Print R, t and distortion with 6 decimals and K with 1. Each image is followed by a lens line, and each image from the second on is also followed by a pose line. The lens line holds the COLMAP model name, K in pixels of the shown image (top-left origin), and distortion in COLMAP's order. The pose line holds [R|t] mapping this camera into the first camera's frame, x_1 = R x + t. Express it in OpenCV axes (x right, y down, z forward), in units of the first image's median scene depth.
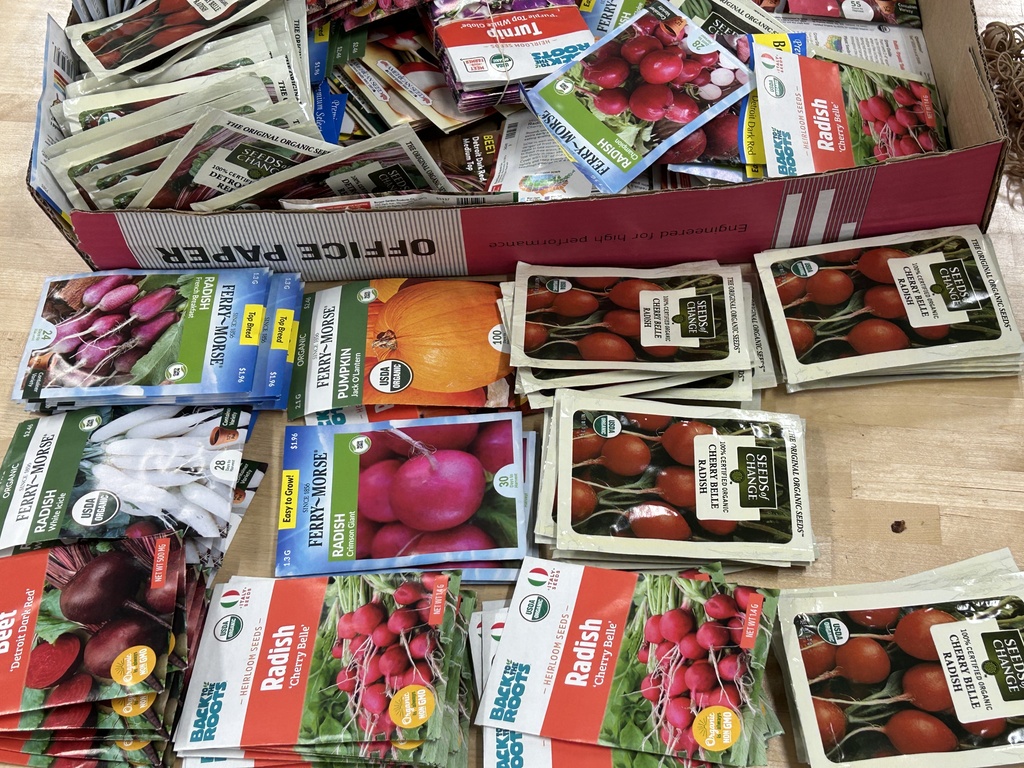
lens RADIAL K [[1555.6, 0, 512.0], [0, 1555.6, 384.0], [0, 0, 1]] dist [0.004529, -0.001966]
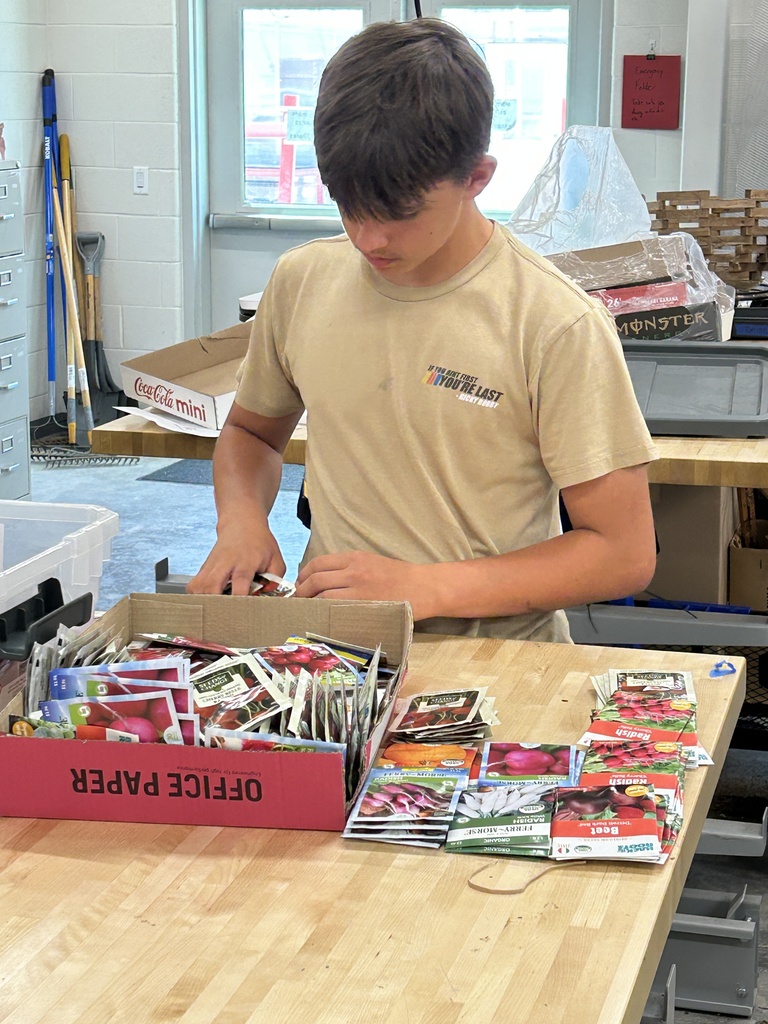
lens RADIAL K [[2101.0, 0, 384.0], [0, 2101.0, 512.0], [0, 0, 1]] dist [0.155386, -0.401973]
pose [[0.154905, -0.184989, 0.970455, -2.443537], [0.777381, 0.629016, -0.004182, -0.243155], [-0.609658, 0.755062, 0.241245, 0.238243]]
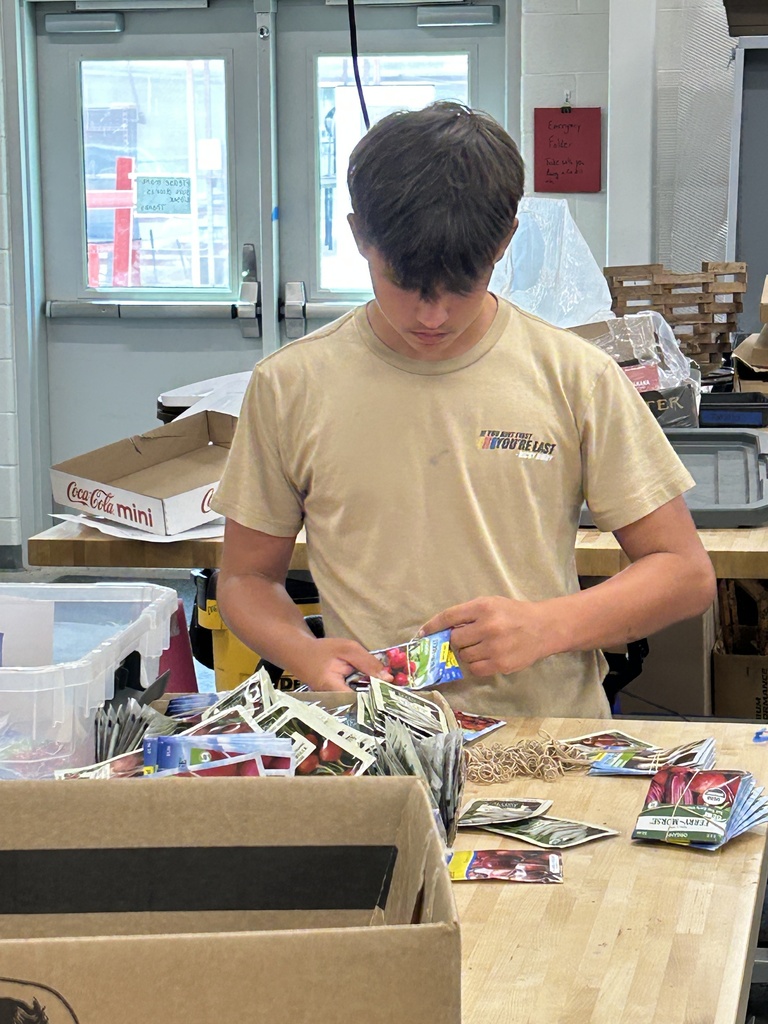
lens RADIAL K [[2540.4, 0, 384.0], [0, 2540.4, 512.0], [0, 0, 1]] dist [0.098381, 0.318688]
pose [[0.099181, -0.134503, 0.985937, -3.224799], [0.794925, 0.606701, 0.002801, -0.400877], [-0.598546, 0.783469, 0.167092, 0.301319]]
